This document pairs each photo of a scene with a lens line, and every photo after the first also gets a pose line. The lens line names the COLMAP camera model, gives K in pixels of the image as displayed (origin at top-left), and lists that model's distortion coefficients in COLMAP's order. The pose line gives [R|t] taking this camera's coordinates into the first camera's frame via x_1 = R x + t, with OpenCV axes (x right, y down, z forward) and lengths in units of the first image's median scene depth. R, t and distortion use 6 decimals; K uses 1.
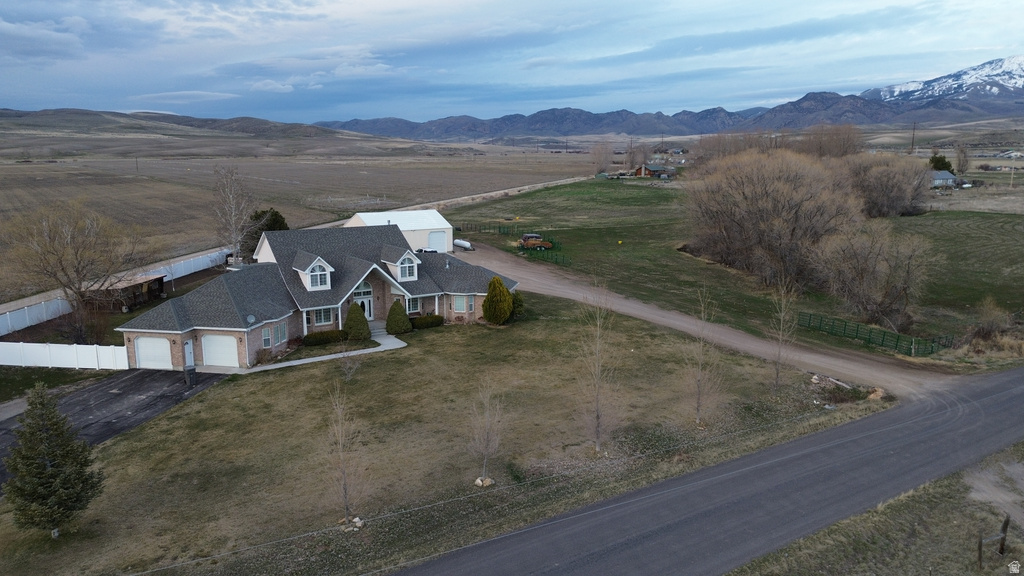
lens RADIAL K [[720.3, 0, 510.3], [0, 720.3, 295.3], [0, 0, 1]] dist [0.081917, -0.071763]
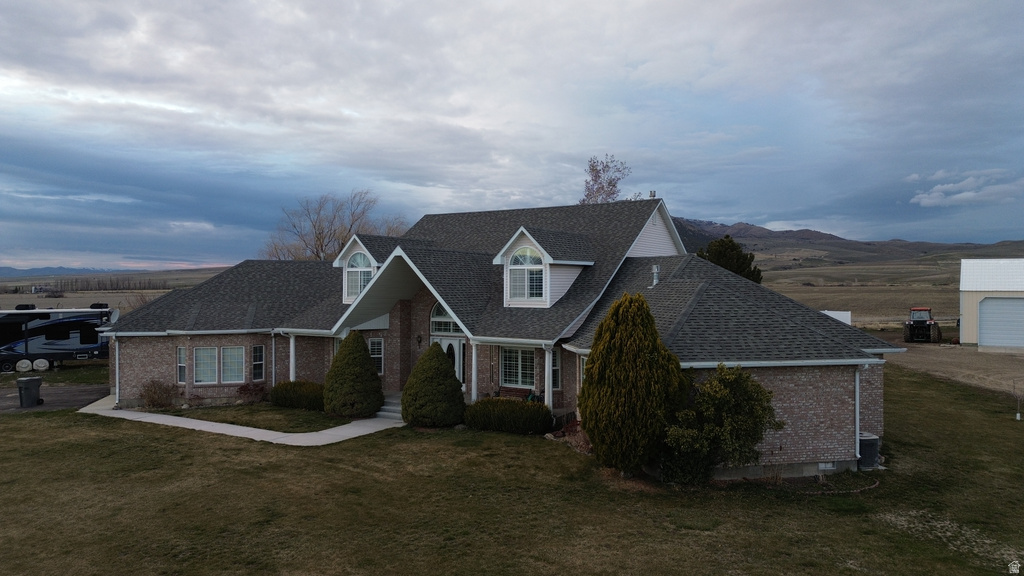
lens RADIAL K [[720.3, 0, 514.1], [0, 720.3, 290.1], [0, 0, 1]] dist [0.081917, -0.071763]
pose [[0.412433, 0.008421, -0.910949, 0.146021], [-0.175905, 0.981875, -0.070564, -0.000078], [0.893843, 0.189344, 0.406439, 0.573662]]
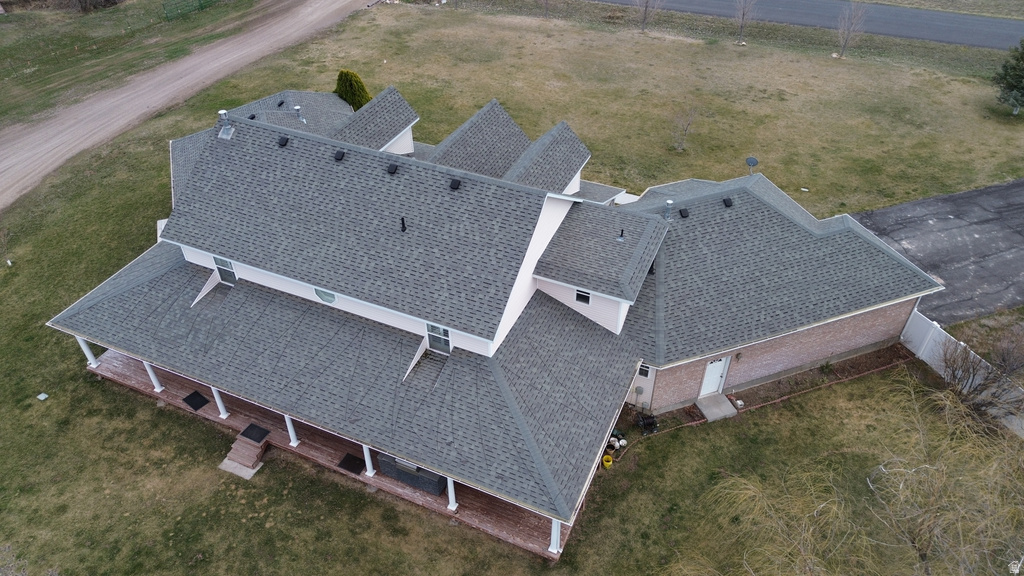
lens RADIAL K [[720.3, 0, 513.8], [0, 720.3, 284.3], [0, 0, 1]] dist [0.081917, -0.071763]
pose [[-0.529719, -0.540197, 0.653900, -0.396372], [0.168339, 0.688654, 0.705278, -0.207563], [-0.831300, 0.483676, -0.273857, 0.770461]]
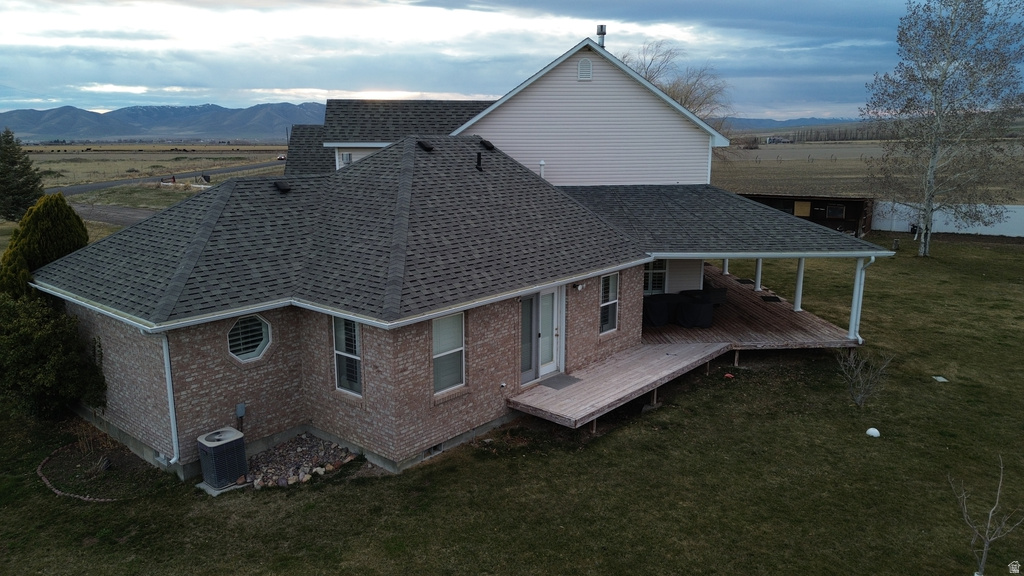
lens RADIAL K [[720.3, 0, 493.1], [0, 720.3, 297.9], [0, 0, 1]] dist [0.081917, -0.071763]
pose [[-0.504339, 0.190453, -0.842241, 0.083232], [-0.163237, 0.936759, 0.309573, -0.064890], [0.847936, 0.293615, -0.441355, 0.846439]]
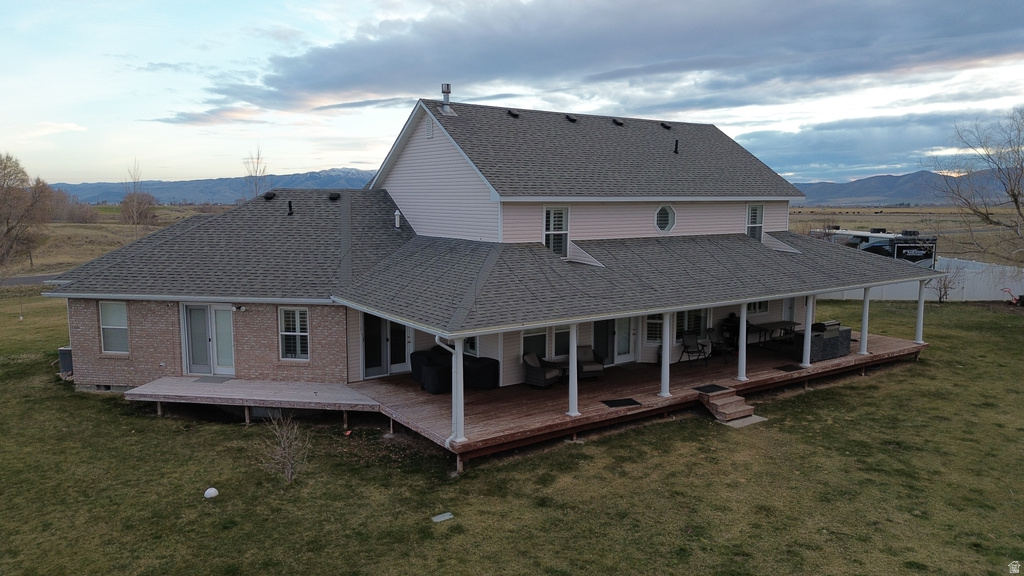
lens RADIAL K [[720.3, 0, 510.6], [0, 720.3, 288.9], [0, 0, 1]] dist [0.081917, -0.071763]
pose [[-0.999848, 0.000656, -0.017435, -0.143423], [-0.004831, 0.949808, 0.312797, -0.088796], [0.016765, 0.312833, -0.949660, 0.984427]]
